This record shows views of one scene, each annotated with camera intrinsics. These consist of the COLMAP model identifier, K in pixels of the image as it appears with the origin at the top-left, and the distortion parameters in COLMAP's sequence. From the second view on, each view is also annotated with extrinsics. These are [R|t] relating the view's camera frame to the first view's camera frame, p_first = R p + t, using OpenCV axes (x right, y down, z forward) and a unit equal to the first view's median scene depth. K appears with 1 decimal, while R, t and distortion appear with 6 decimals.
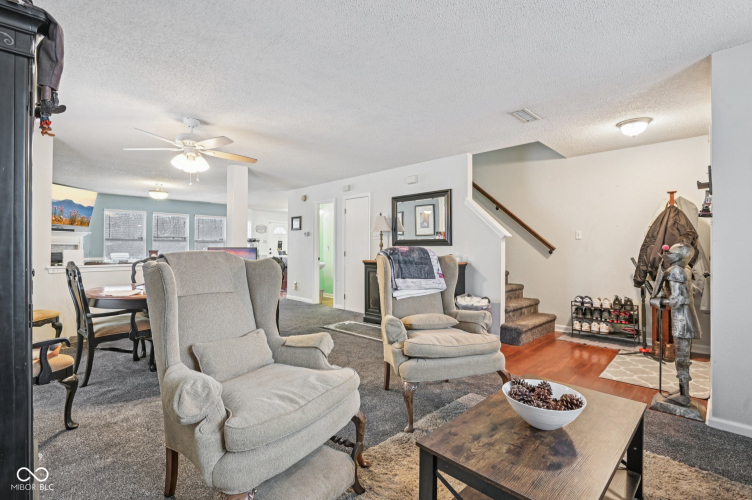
lens RADIAL K [[346.8, 0, 373.2], [0, 346.8, 247.8], [0, 0, 1]] dist [-0.000409, -0.014196]
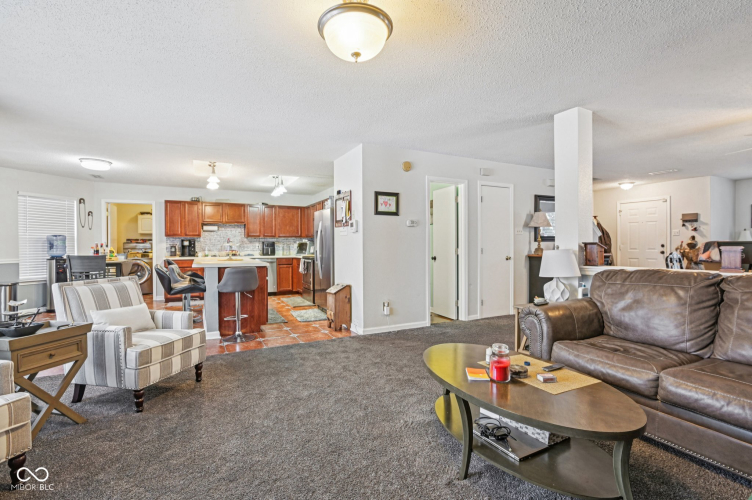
lens RADIAL K [[346.8, 0, 373.2], [0, 346.8, 247.8], [0, 0, 1]] dist [-0.000409, -0.014196]
pose [[0.303189, -0.013969, 0.952828, -0.822677], [0.009563, 0.999887, 0.011617, -0.001774], [-0.952882, 0.005590, 0.303289, 0.866076]]
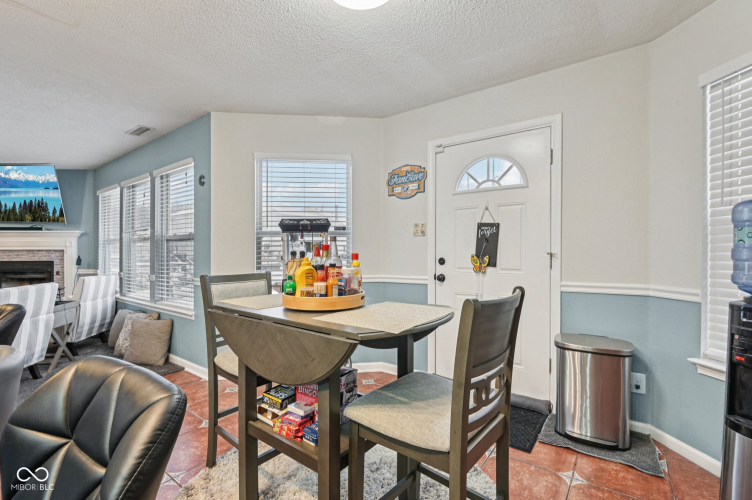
lens RADIAL K [[346.8, 0, 373.2], [0, 346.8, 247.8], [0, 0, 1]] dist [-0.000409, -0.014196]
pose [[0.136031, -0.005822, -0.990687, -0.119527], [0.003351, 0.999980, -0.005417, -0.007427], [0.990699, -0.002583, 0.136048, 1.599304]]
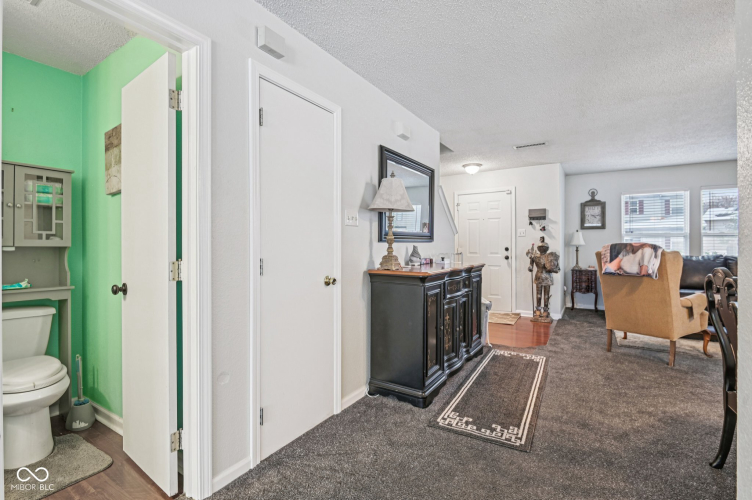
lens RADIAL K [[346.7, 0, 374.6], [0, 346.7, 243.4], [0, 0, 1]] dist [0.008645, -0.014365]
pose [[-0.228138, 0.003357, 0.973623, -0.330199], [0.004283, 0.999988, -0.002444, -0.000666], [-0.973619, 0.003612, -0.228150, 0.846699]]
